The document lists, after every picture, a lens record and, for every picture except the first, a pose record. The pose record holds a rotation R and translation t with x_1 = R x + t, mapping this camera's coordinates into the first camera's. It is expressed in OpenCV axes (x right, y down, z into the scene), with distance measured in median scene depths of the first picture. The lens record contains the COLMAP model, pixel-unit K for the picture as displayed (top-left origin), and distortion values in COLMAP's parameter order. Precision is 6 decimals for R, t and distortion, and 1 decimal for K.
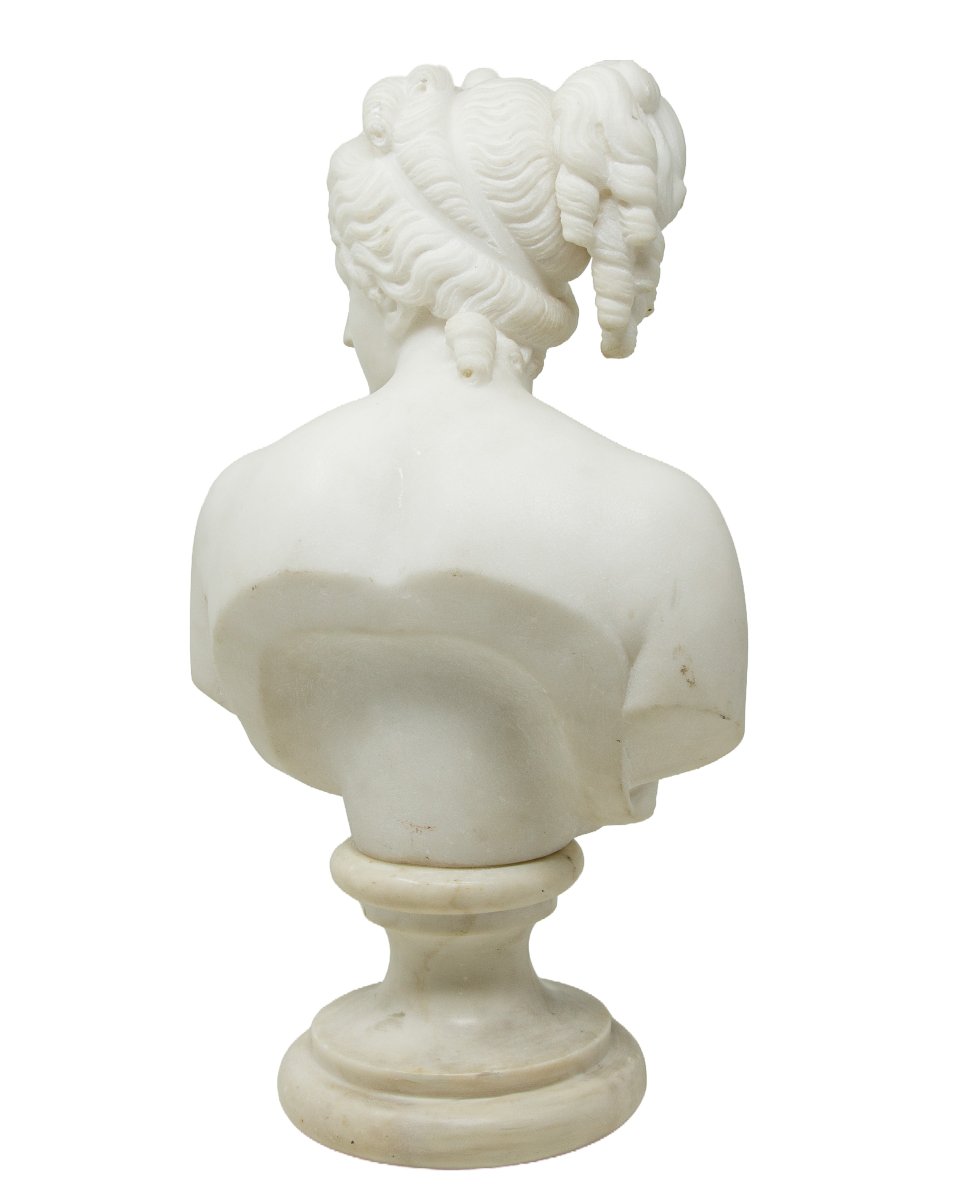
lens RADIAL K [[2044.5, 0, 480.1], [0, 2044.5, 600.0], [0, 0, 1]] dist [-0.094457, 0.000000]
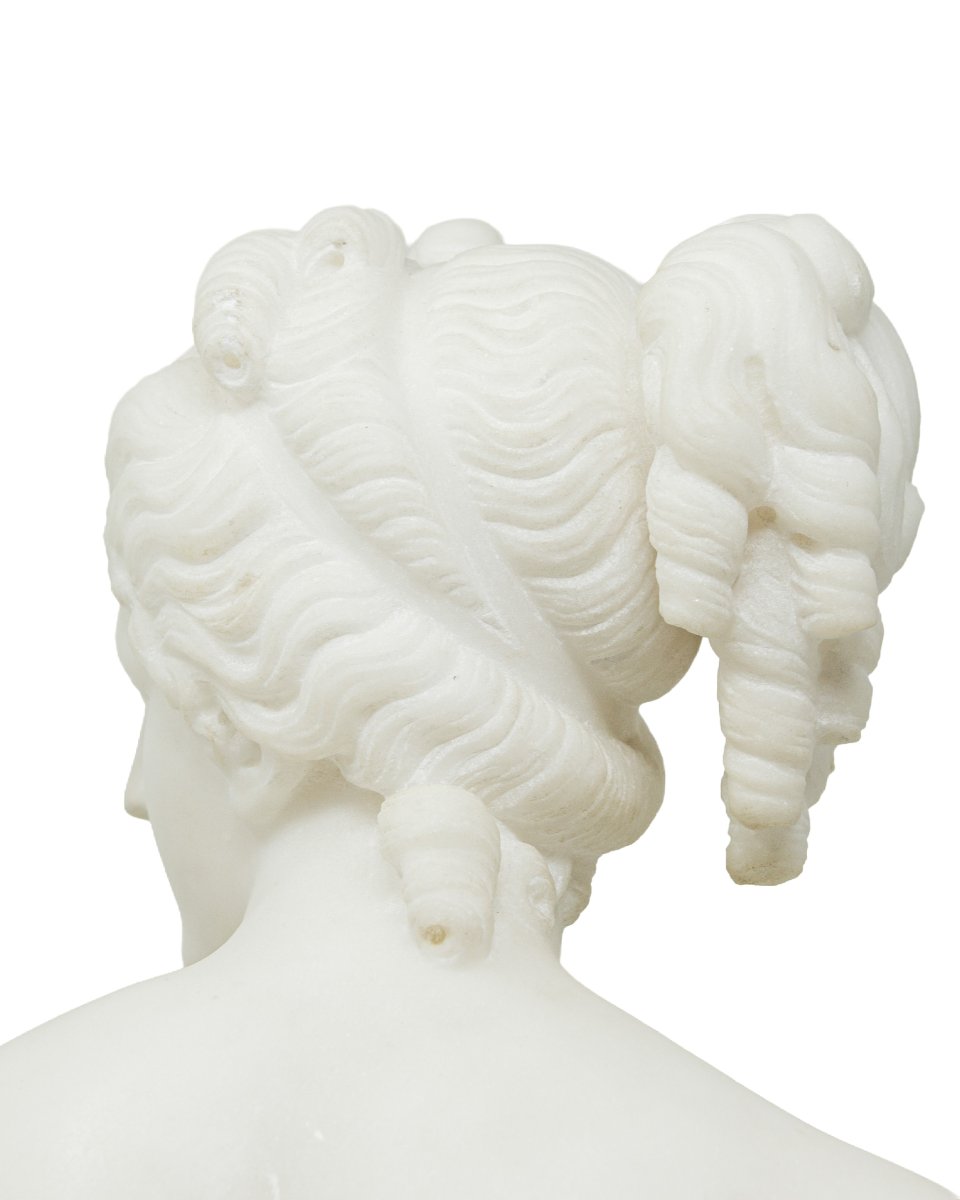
lens RADIAL K [[3072.7, 0, 480.1], [0, 3072.7, 599.9], [0, 0, 1]] dist [-0.070948, 0.000000]
pose [[0.997079, 0.029200, 0.070572, -0.042299], [-0.019629, 0.990962, -0.132700, -0.093098], [-0.073809, 0.130927, 0.988641, 0.357304]]
